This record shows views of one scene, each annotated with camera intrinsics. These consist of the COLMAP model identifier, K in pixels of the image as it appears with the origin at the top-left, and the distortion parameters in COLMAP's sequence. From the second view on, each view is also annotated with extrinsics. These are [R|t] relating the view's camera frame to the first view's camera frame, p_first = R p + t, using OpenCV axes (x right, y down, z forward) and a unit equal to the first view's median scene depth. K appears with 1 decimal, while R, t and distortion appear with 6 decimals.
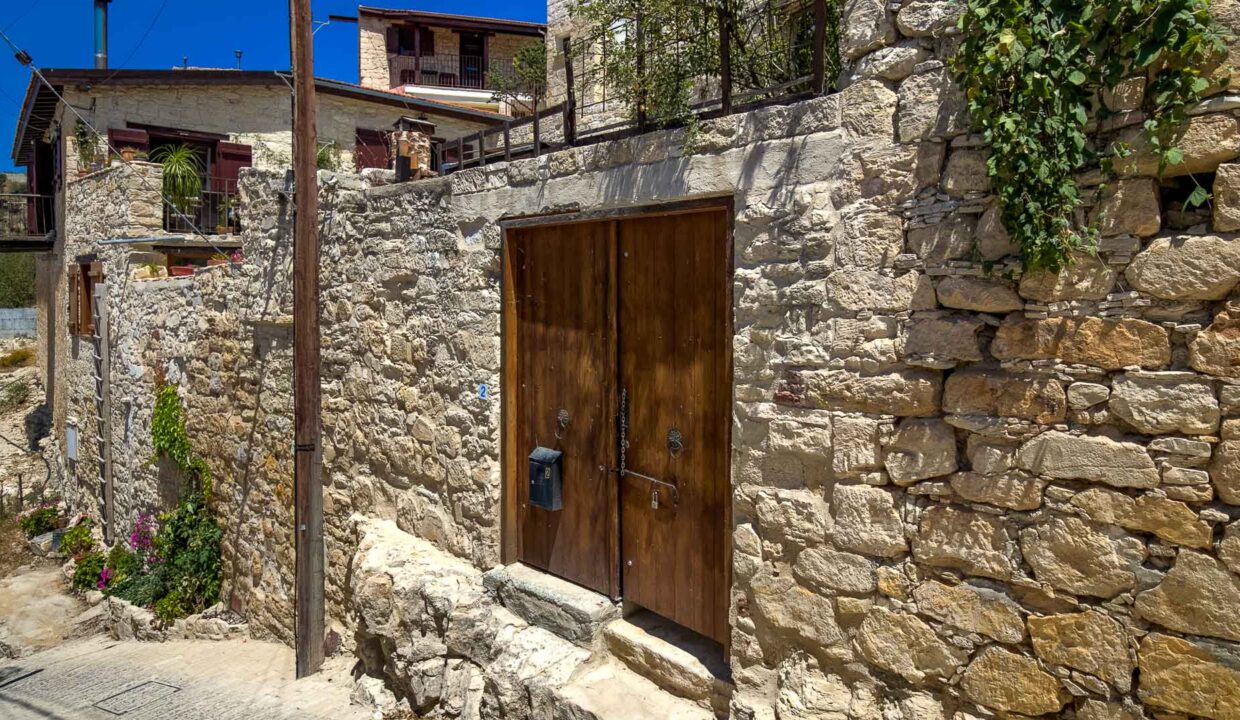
lens RADIAL K [[776.4, 0, 626.1], [0, 776.4, 300.5], [0, 0, 1]] dist [-0.003639, -0.000165]
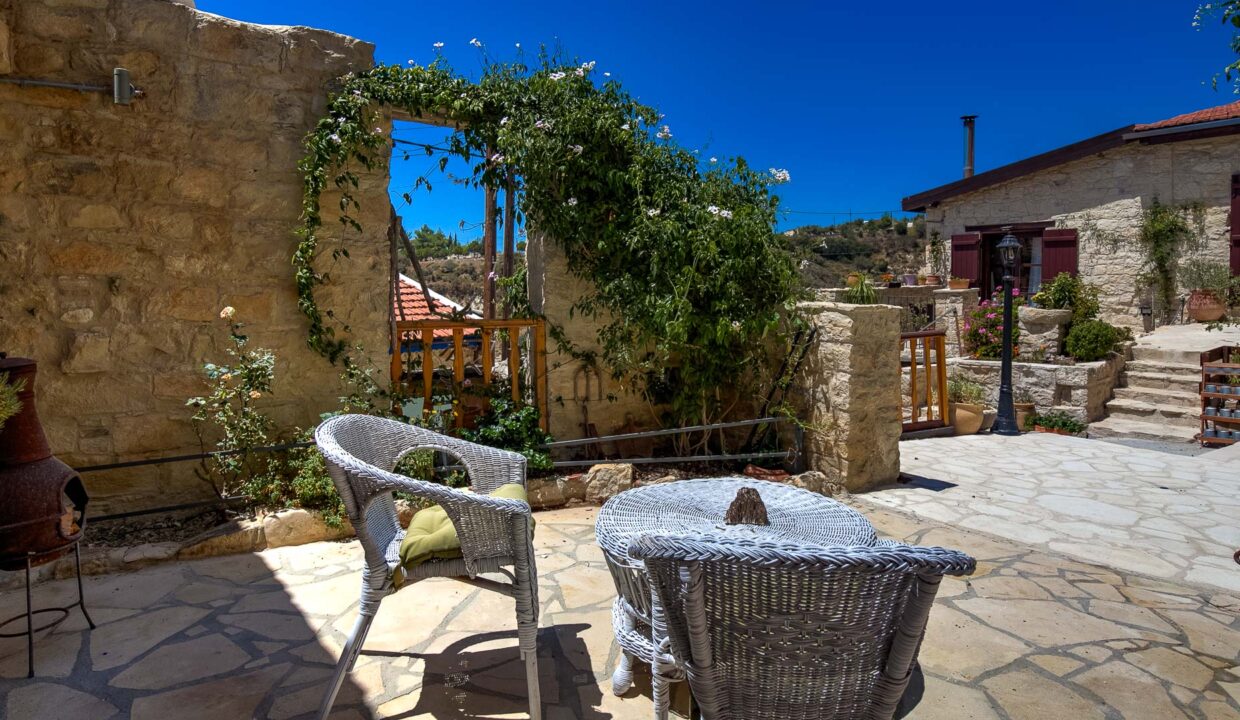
lens RADIAL K [[701.9, 0, 624.5], [0, 701.9, 287.2], [0, 0, 1]] dist [-0.002275, -0.000802]
pose [[-0.151470, 0.007451, -0.988434, 0.381213], [-0.005596, 0.999949, 0.008395, -0.135010], [0.988446, 0.006803, -0.151421, 0.606291]]
